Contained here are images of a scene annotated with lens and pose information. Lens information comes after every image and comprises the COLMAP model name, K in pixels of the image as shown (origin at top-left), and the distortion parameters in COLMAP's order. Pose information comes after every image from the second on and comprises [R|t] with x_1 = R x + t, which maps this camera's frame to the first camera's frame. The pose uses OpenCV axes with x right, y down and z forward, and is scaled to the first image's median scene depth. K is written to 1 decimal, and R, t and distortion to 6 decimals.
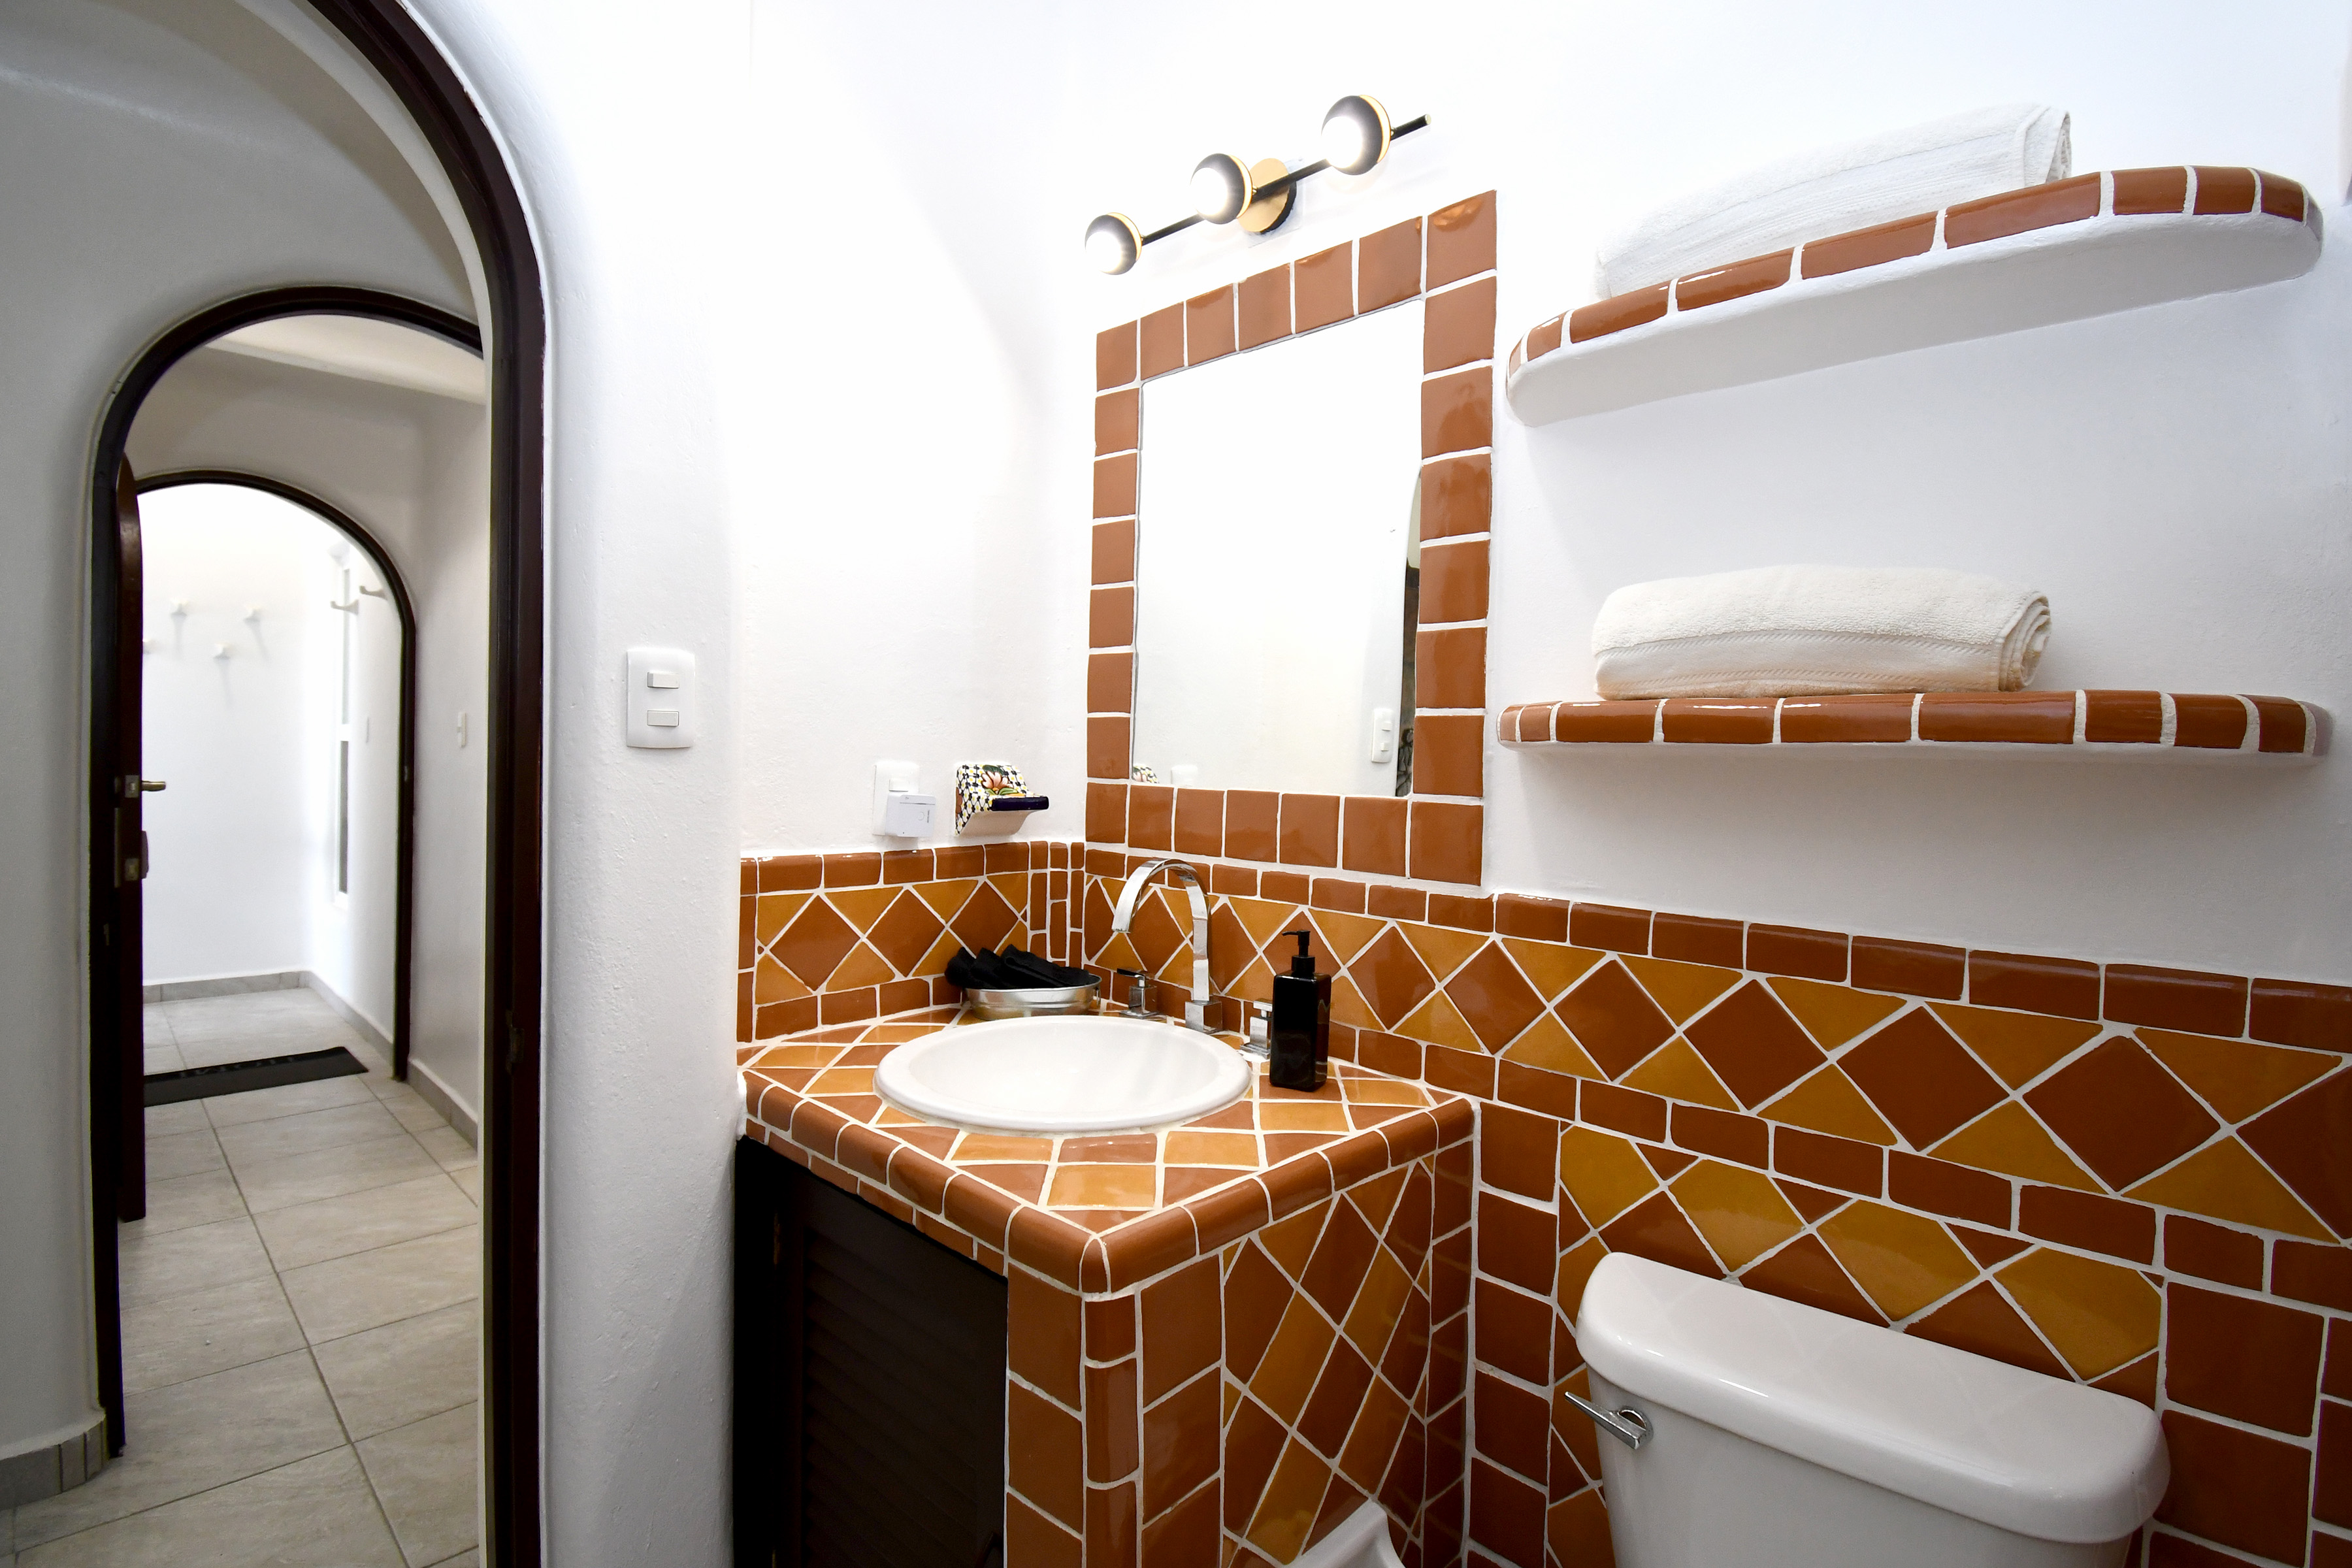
lens RADIAL K [[1091.9, 0, 1161.2], [0, 1091.9, 761.8], [0, 0, 1]] dist [0.009432, -0.019704]
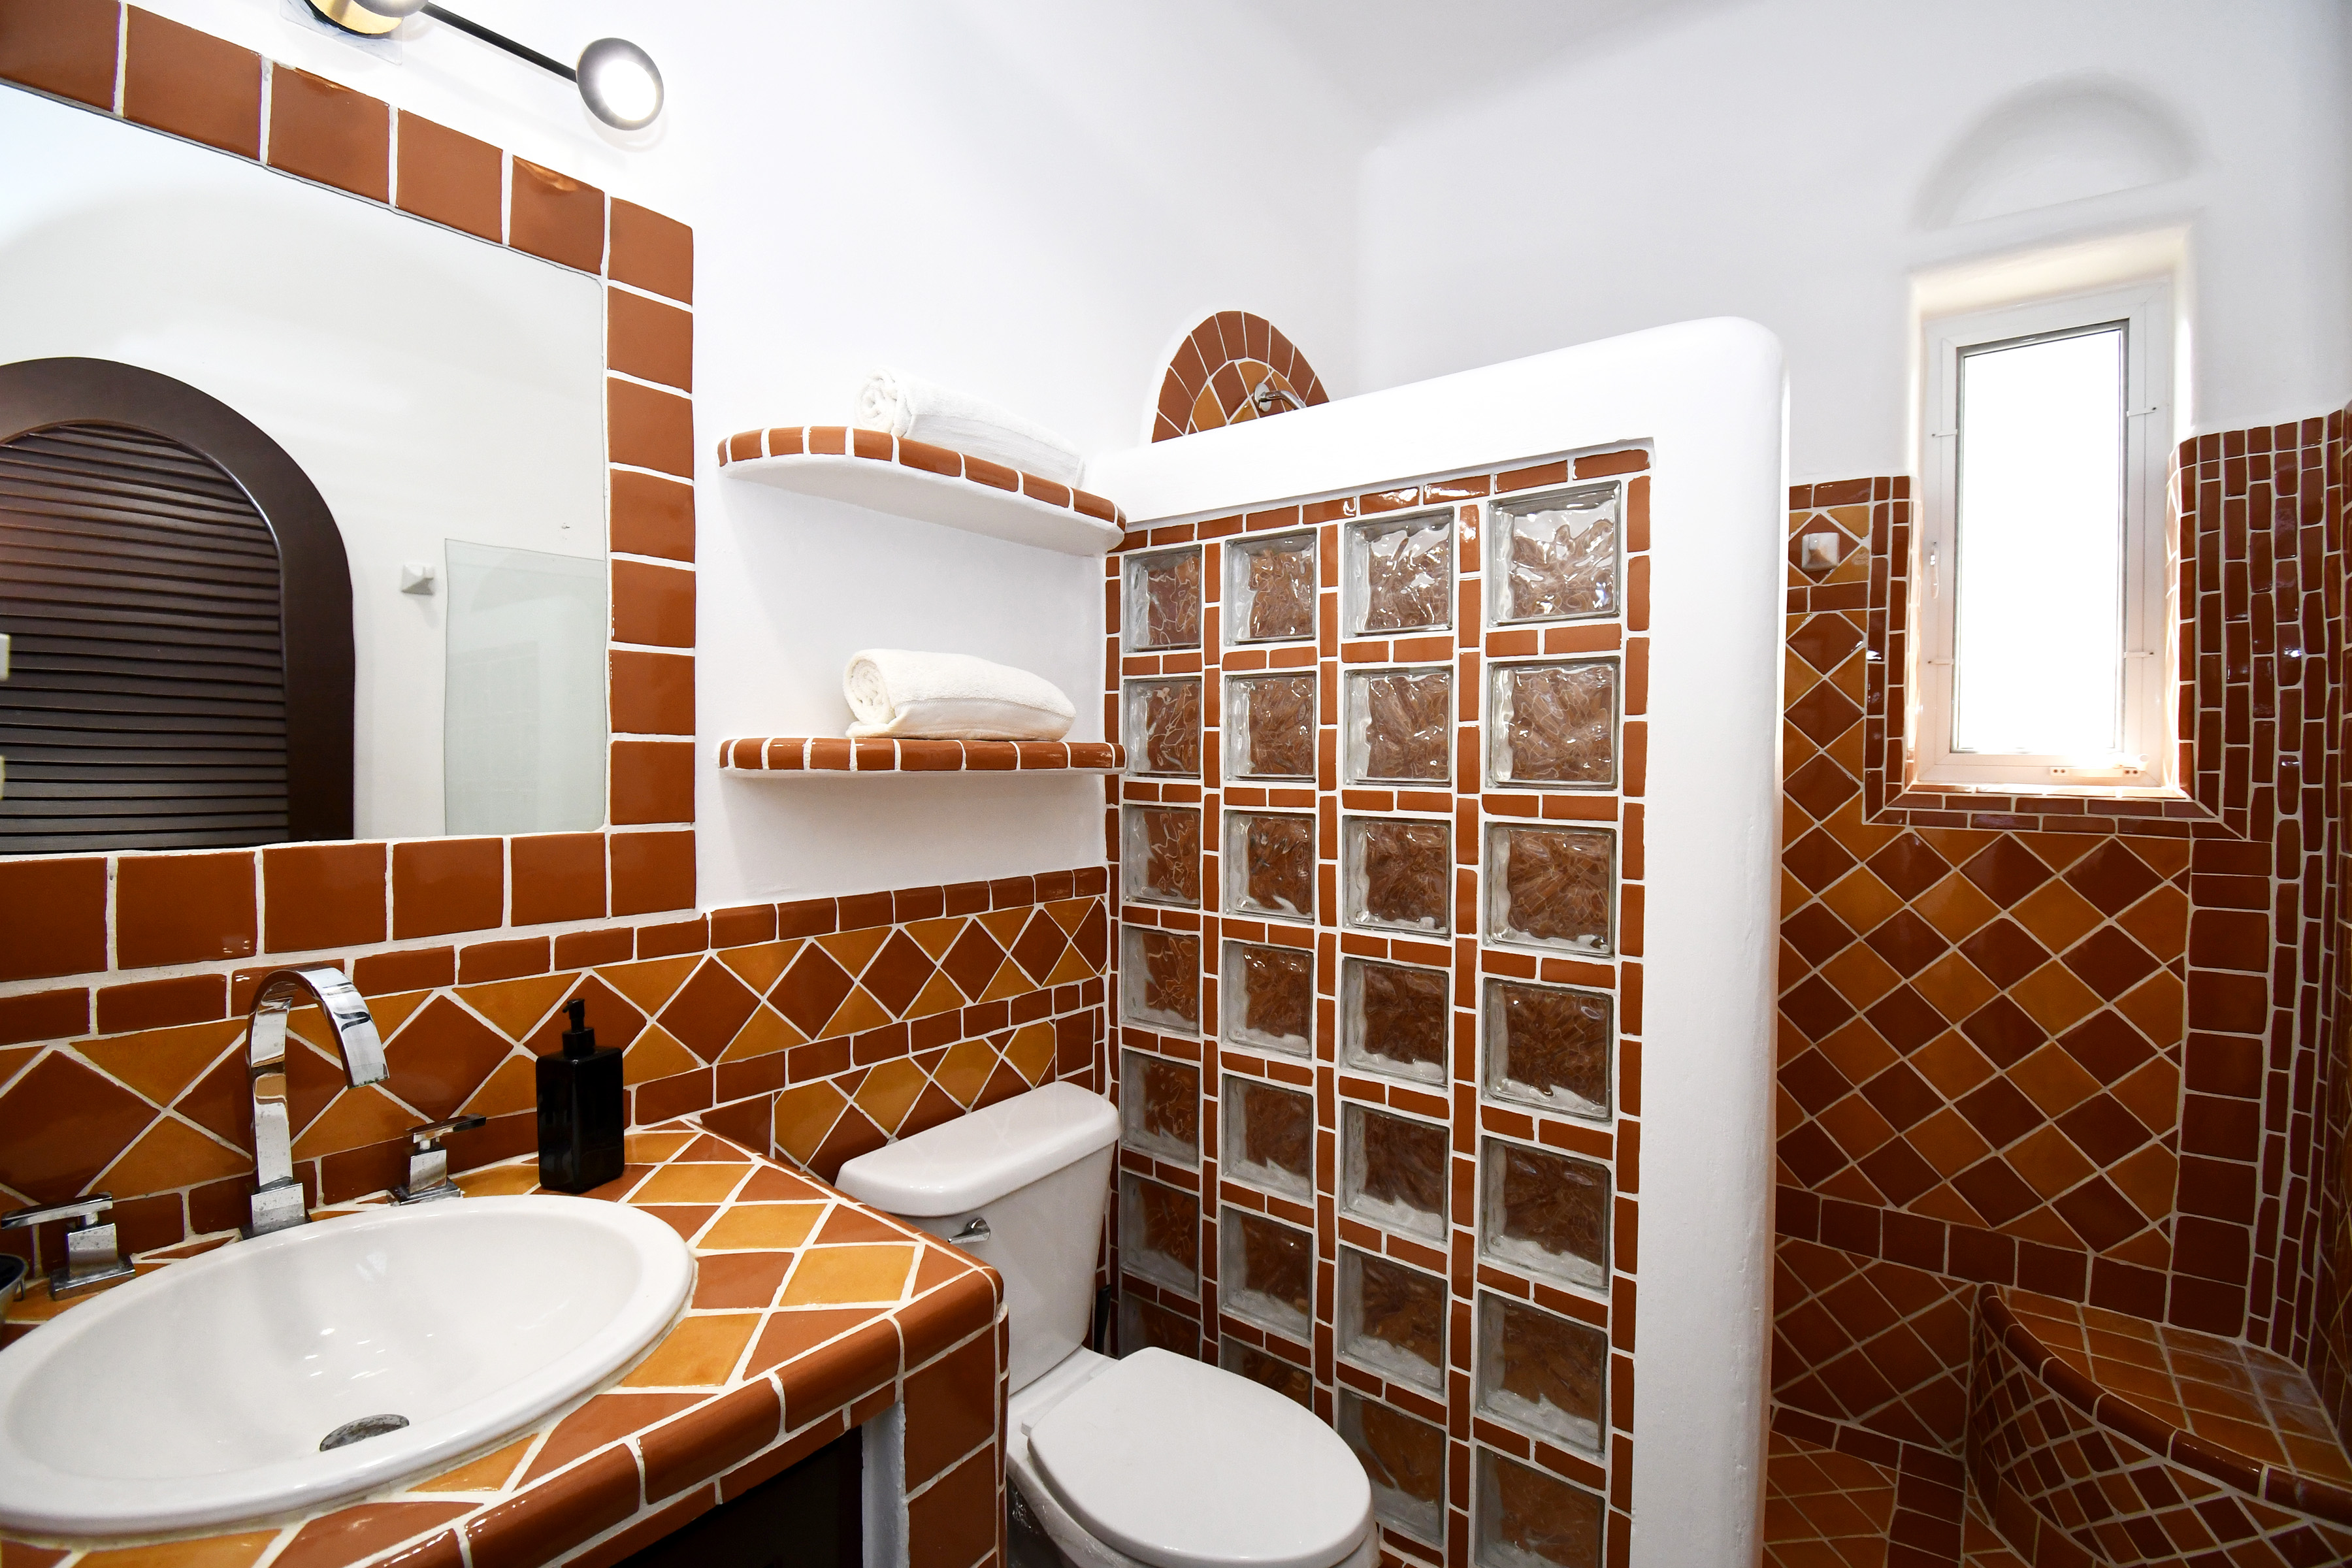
lens RADIAL K [[1091.9, 0, 1173.0], [0, 1091.9, 788.4], [0, 0, 1]] dist [0.009432, -0.019704]
pose [[-0.126844, -0.046344, 0.990839, -0.728843], [0.004624, 0.998869, 0.047312, -0.042762], [-0.991912, 0.010583, -0.126486, 0.635888]]
